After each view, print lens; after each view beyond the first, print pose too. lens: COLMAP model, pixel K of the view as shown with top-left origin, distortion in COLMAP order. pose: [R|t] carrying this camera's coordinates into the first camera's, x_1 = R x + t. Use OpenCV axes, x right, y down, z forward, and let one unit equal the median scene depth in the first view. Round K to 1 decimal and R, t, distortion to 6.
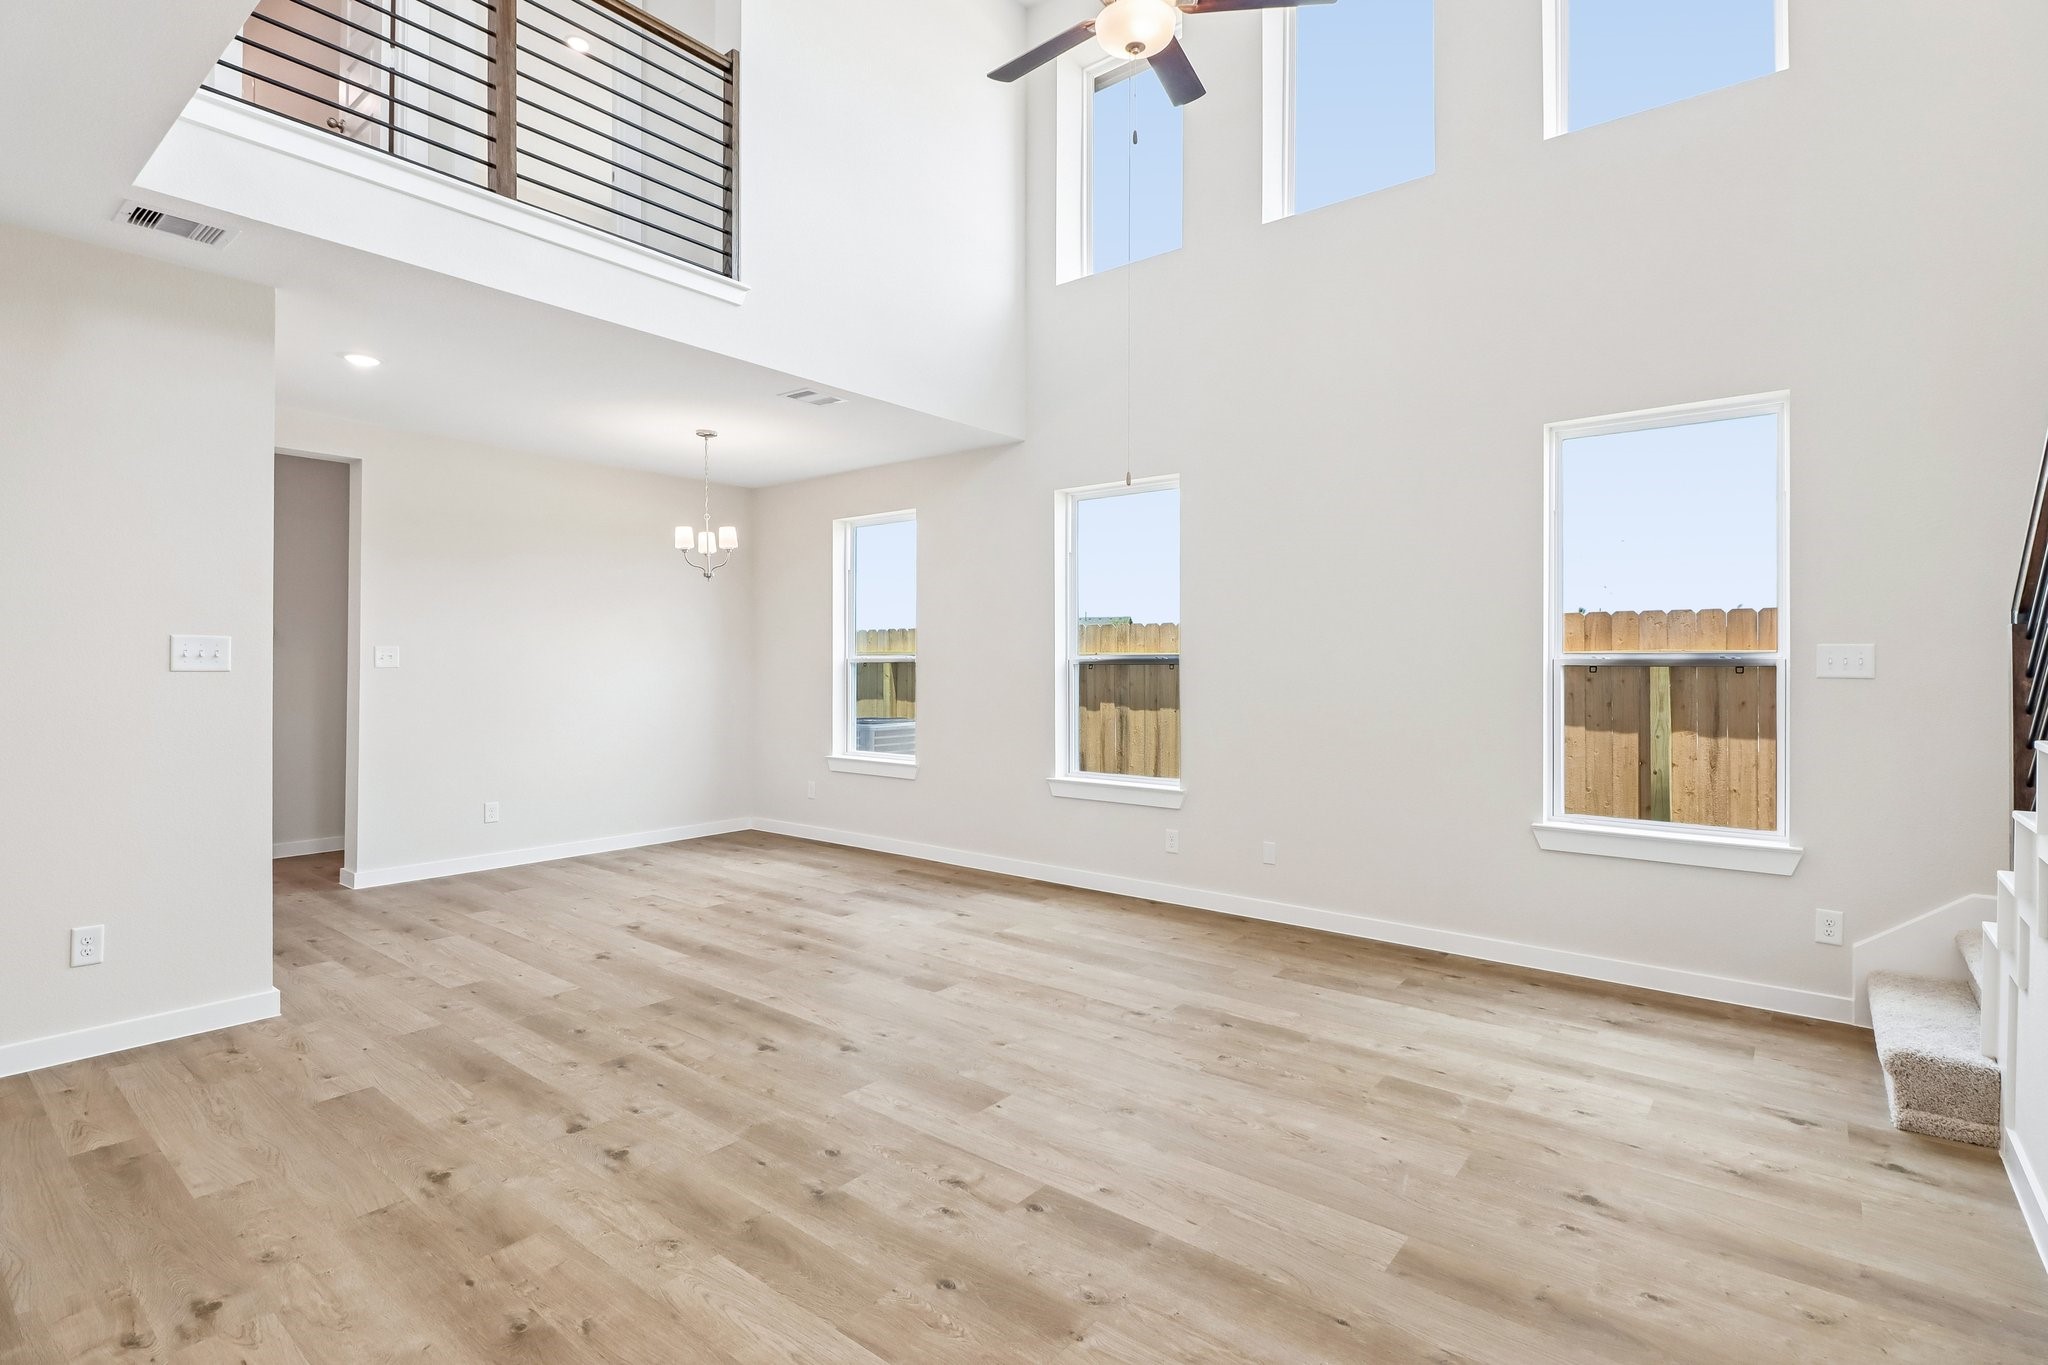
lens RADIAL K [[993.7, 0, 1026.5], [0, 993.7, 656.2], [0, 0, 1]] dist [0.015205, -0.021469]
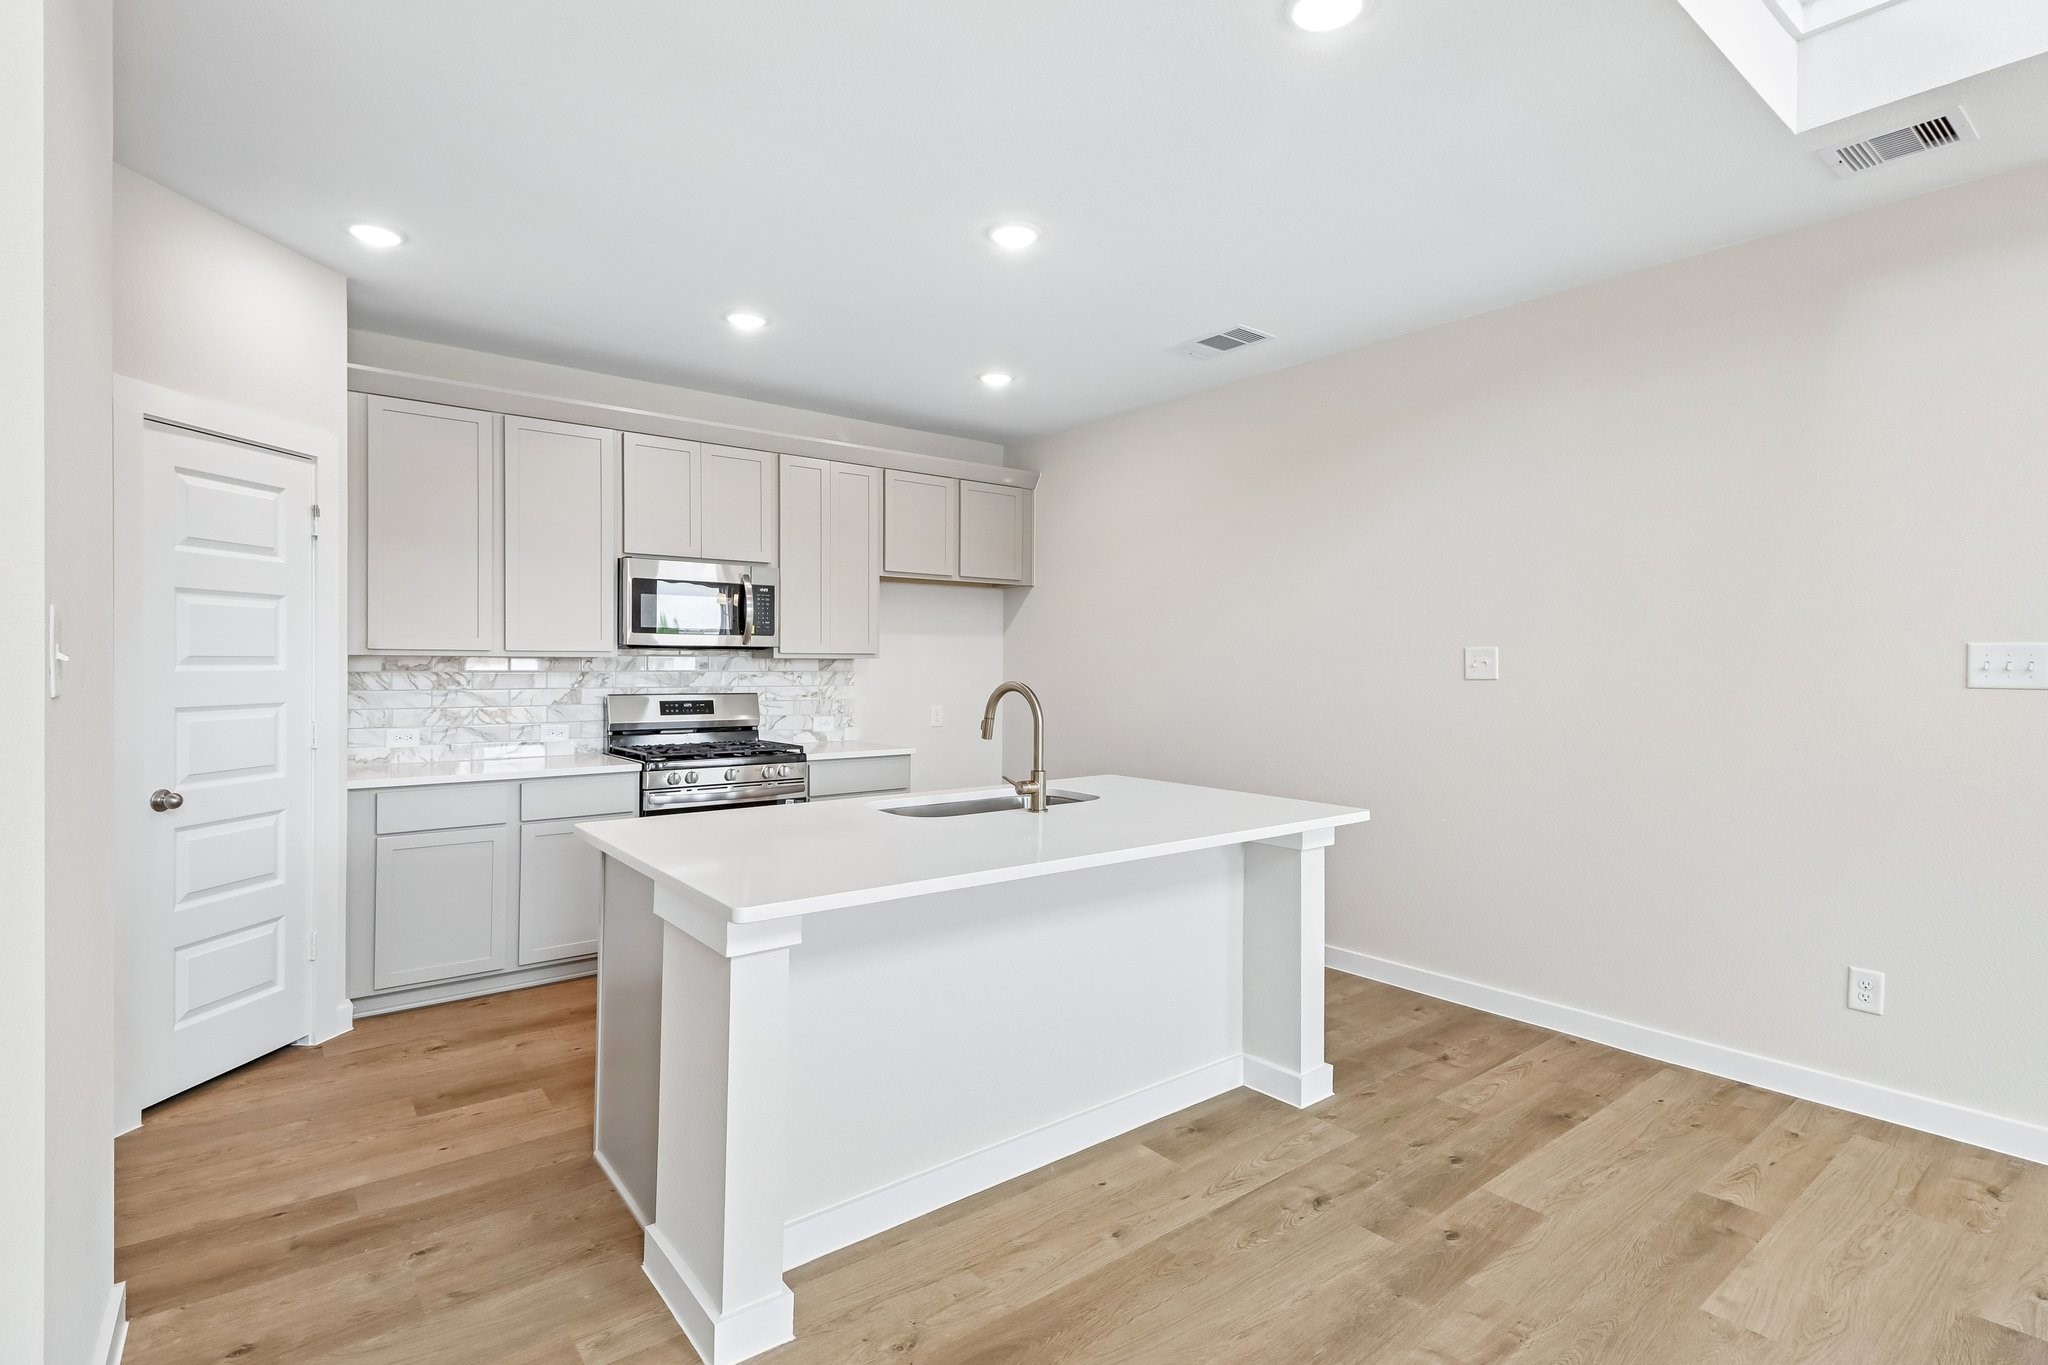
lens RADIAL K [[974.4, 0, 1037.4], [0, 974.4, 666.4], [0, 0, 1]] dist [0.000701, -0.011584]
pose [[-0.215387, -0.000586, -0.976528, 0.047148], [-0.000012, 1.000000, -0.000597, 0.005123], [0.976529, -0.000117, -0.215387, 0.406891]]
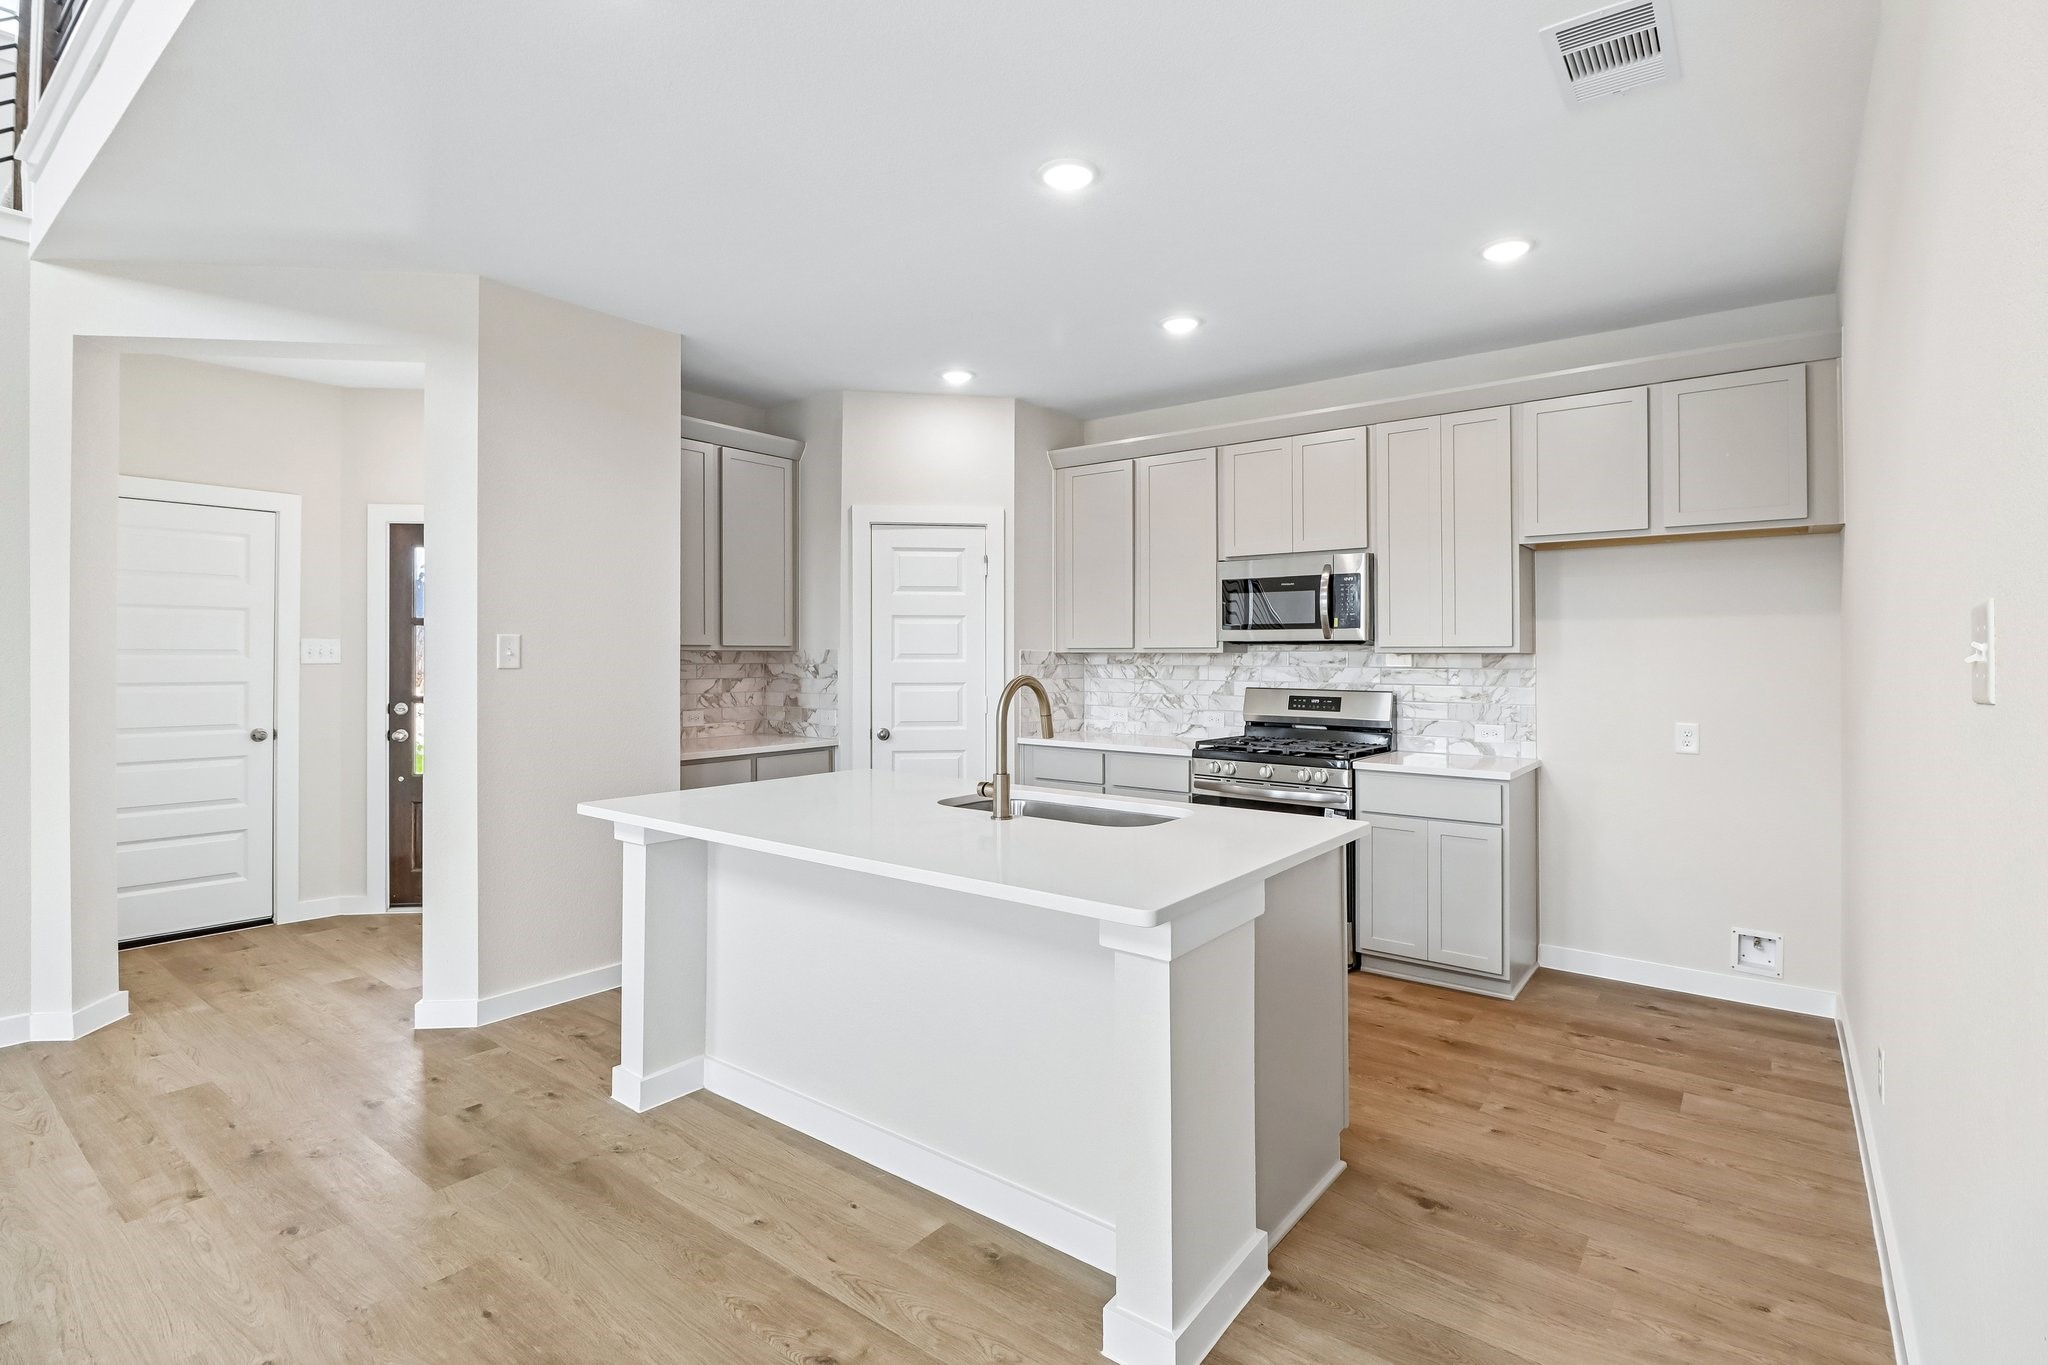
lens RADIAL K [[975.9, 0, 1024.1], [0, 975.9, 652.6], [0, 0, 1]] dist [0.003759, -0.011636]
pose [[-0.999870, -0.005207, -0.015255, -0.695013], [-0.005089, 0.999957, -0.007773, 0.004275], [0.015295, -0.007695, -0.999853, 0.931889]]
